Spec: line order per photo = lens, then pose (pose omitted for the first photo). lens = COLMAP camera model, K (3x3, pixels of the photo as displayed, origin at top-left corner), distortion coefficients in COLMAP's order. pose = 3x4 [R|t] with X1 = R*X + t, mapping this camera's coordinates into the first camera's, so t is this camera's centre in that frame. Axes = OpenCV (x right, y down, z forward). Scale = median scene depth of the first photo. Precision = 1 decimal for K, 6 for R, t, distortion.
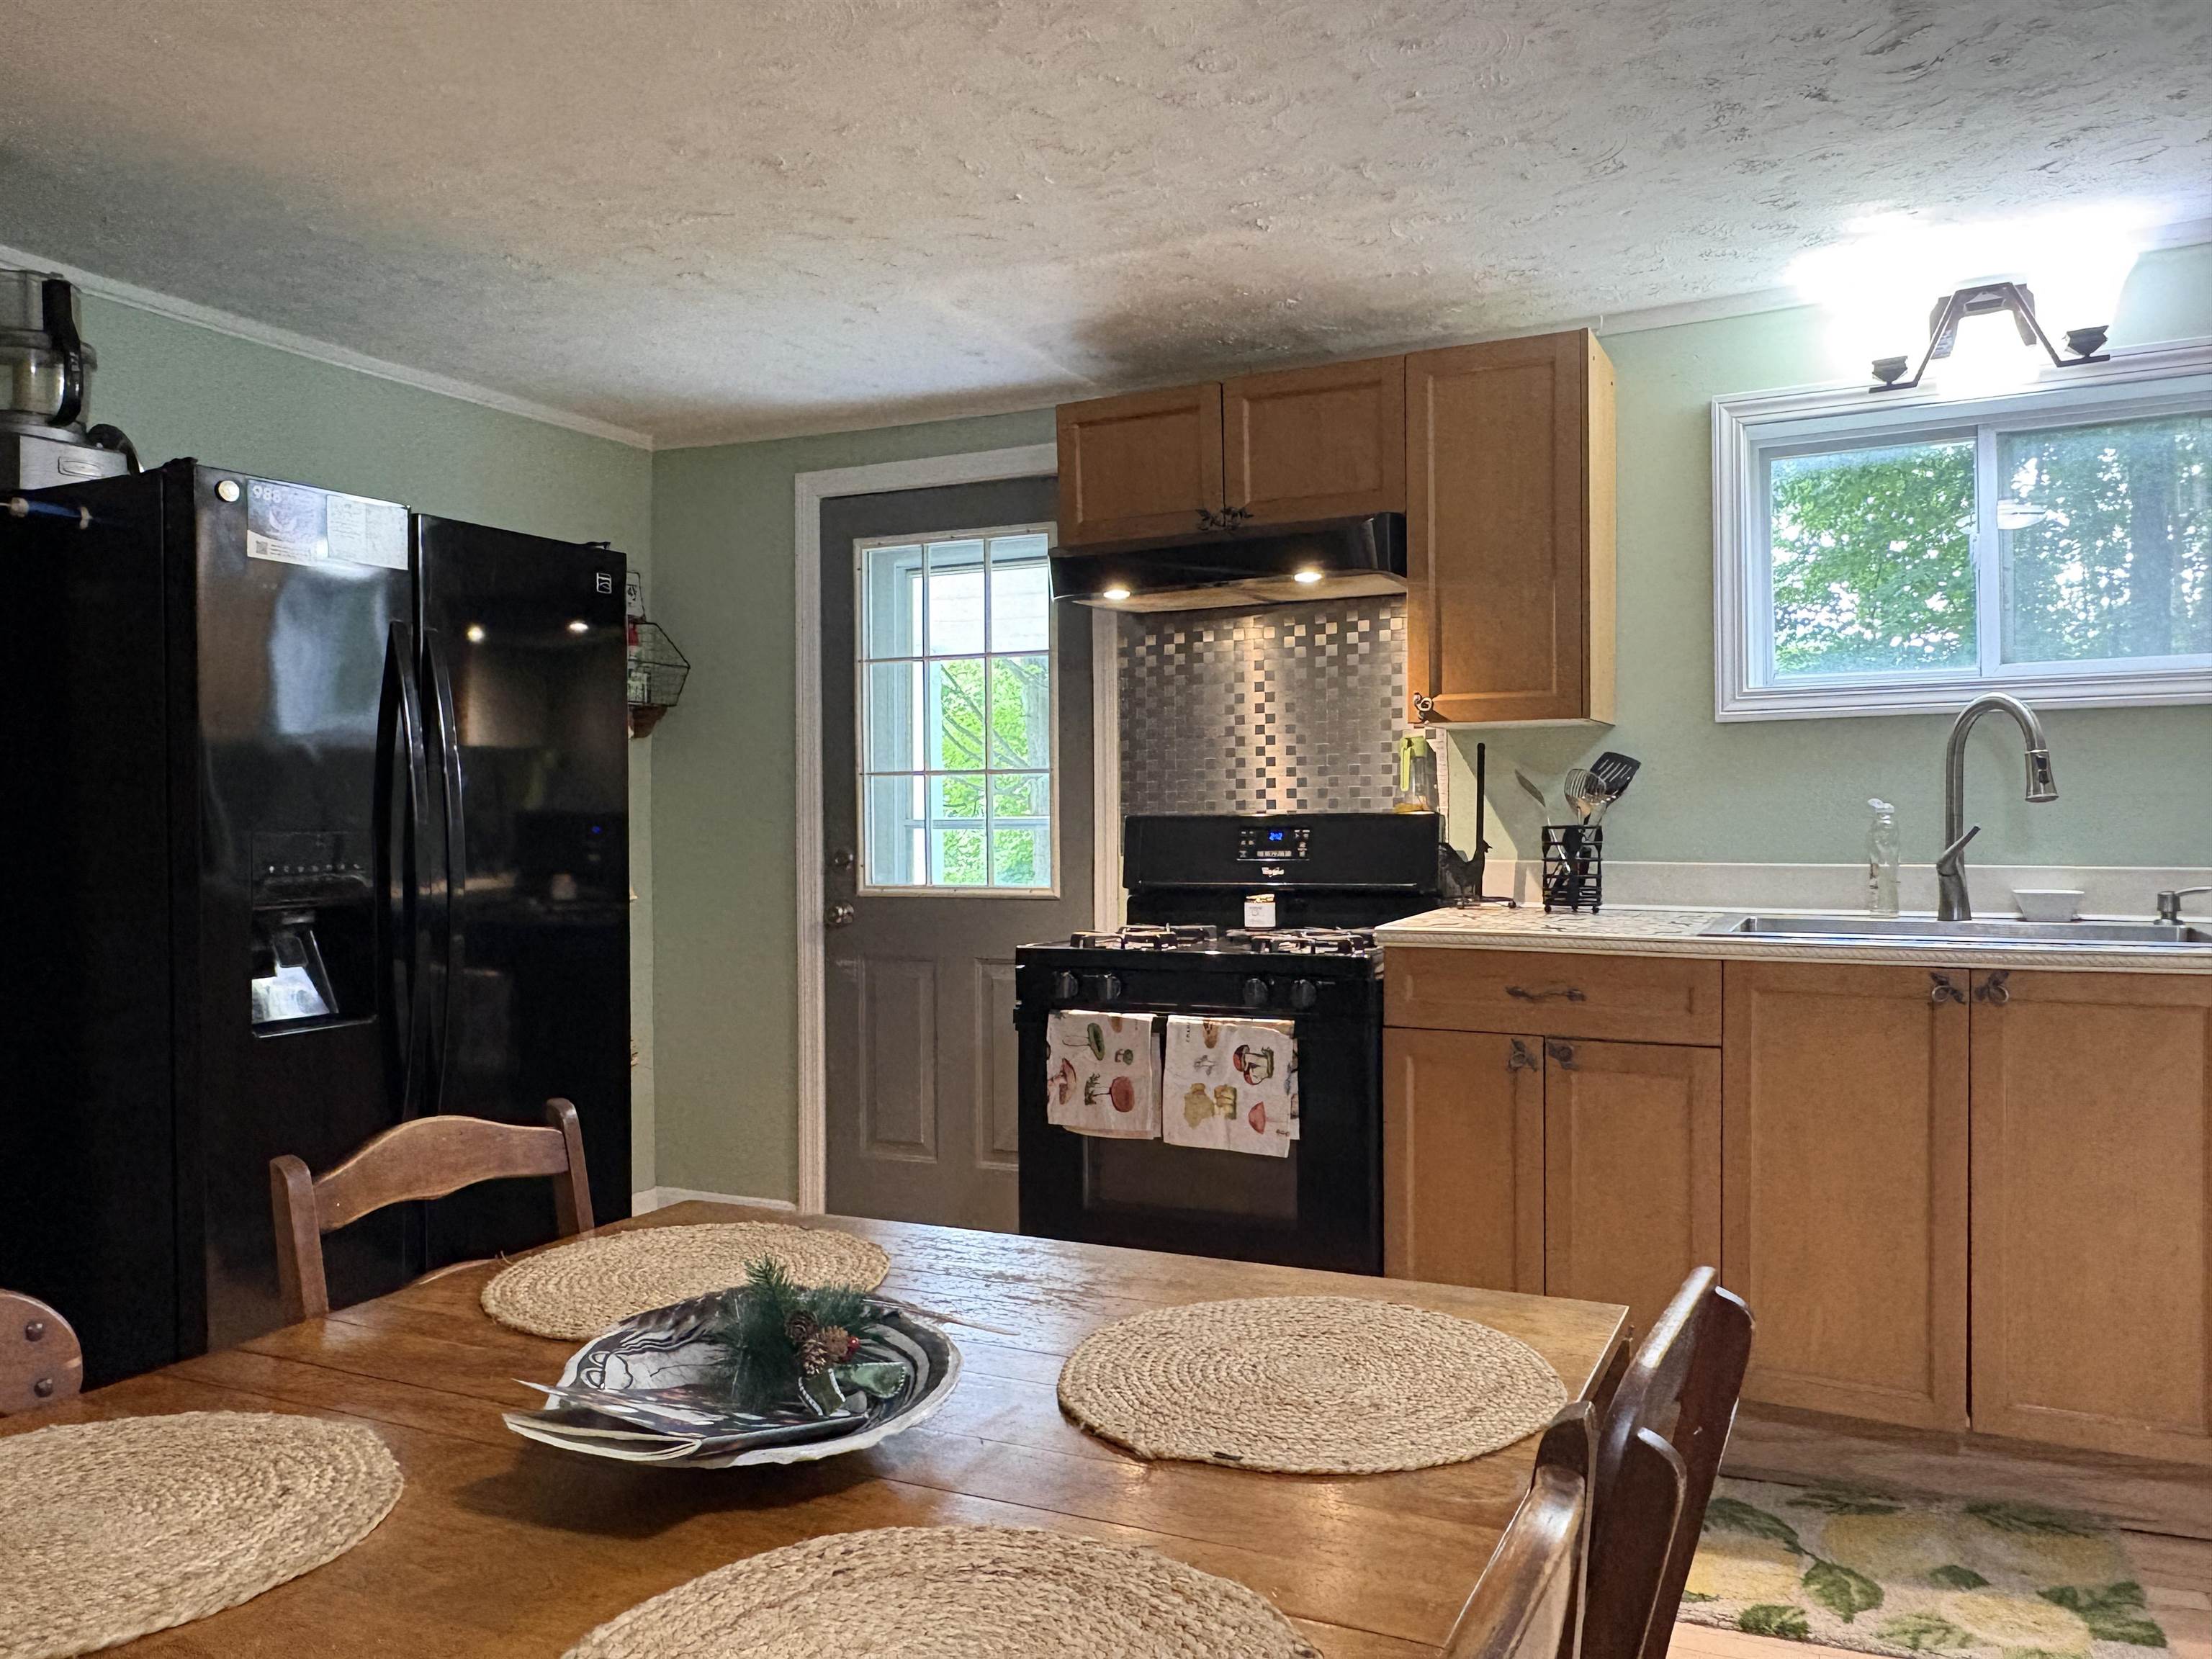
lens RADIAL K [[1594.7, 0, 1100.7], [0, 1594.7, 828.7], [0, 0, 1]] dist [-0.008378, 0.009202]
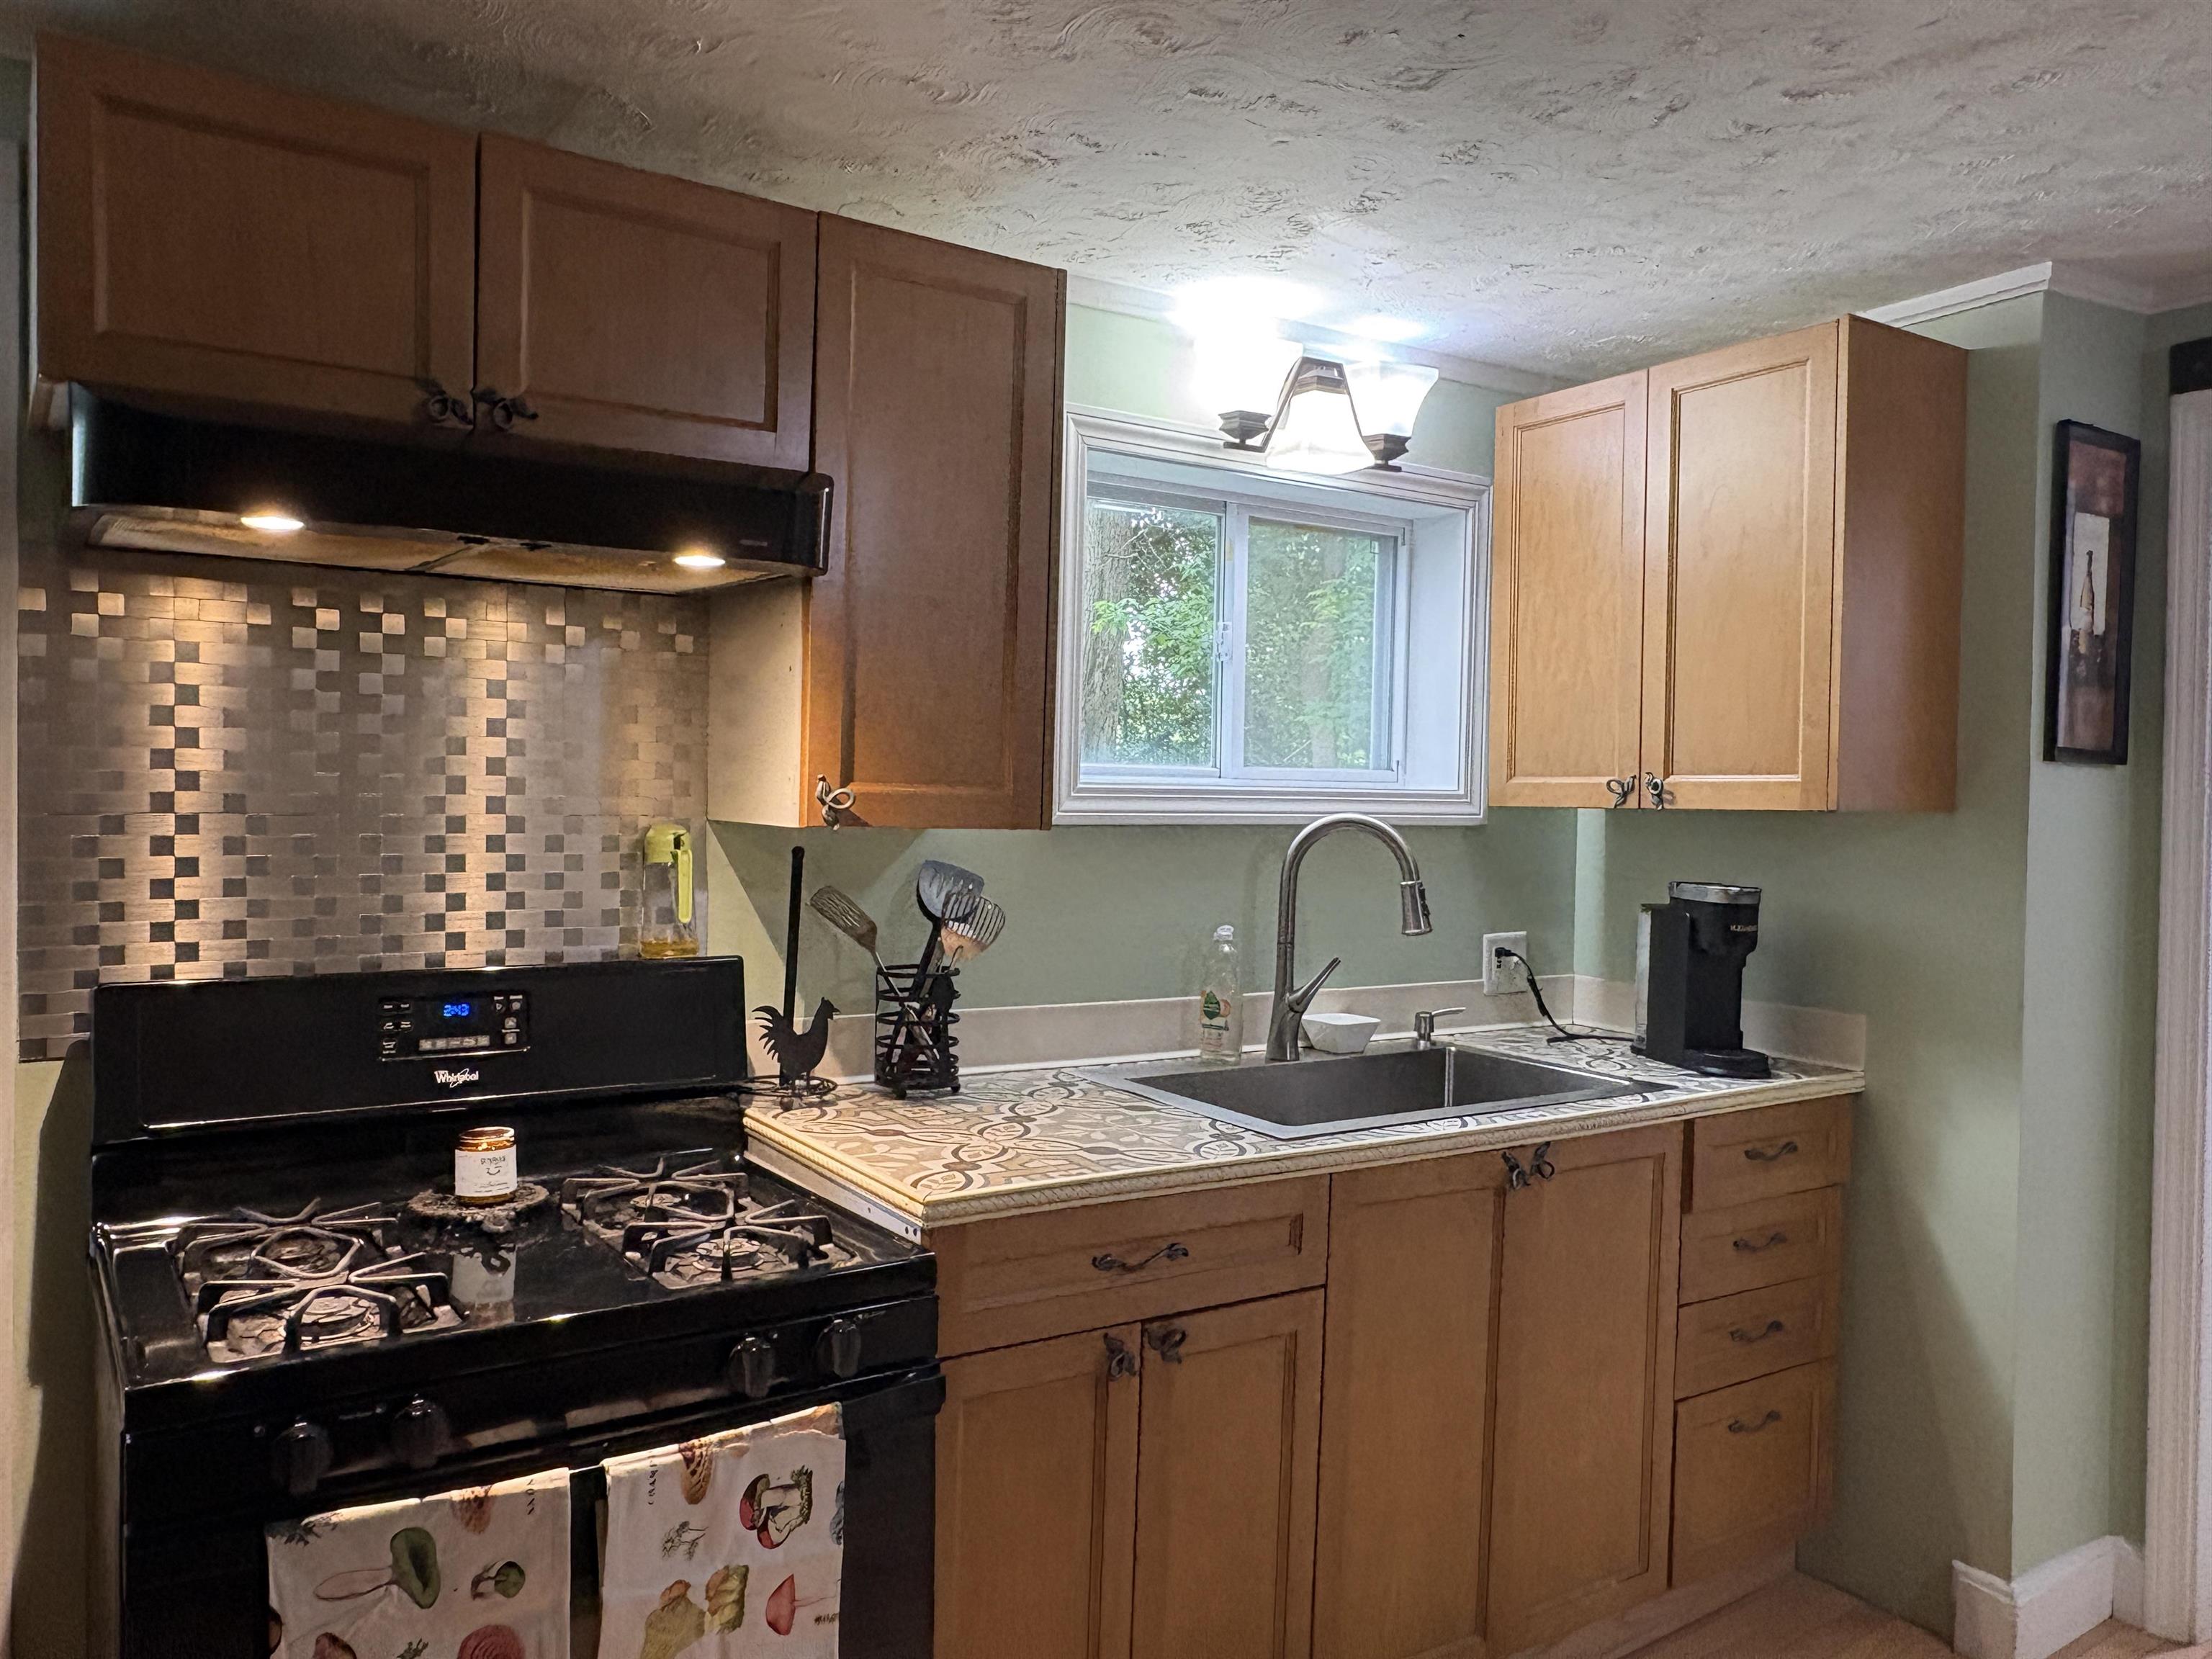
lens RADIAL K [[1594.7, 0, 1104.4], [0, 1594.7, 831.3], [0, 0, 1]] dist [-0.008378, 0.009202]
pose [[0.502793, 0.002090, 0.864404, -0.293610], [-0.019511, 0.999770, 0.008932, -0.077352], [-0.864187, -0.021356, 0.502718, 0.643073]]
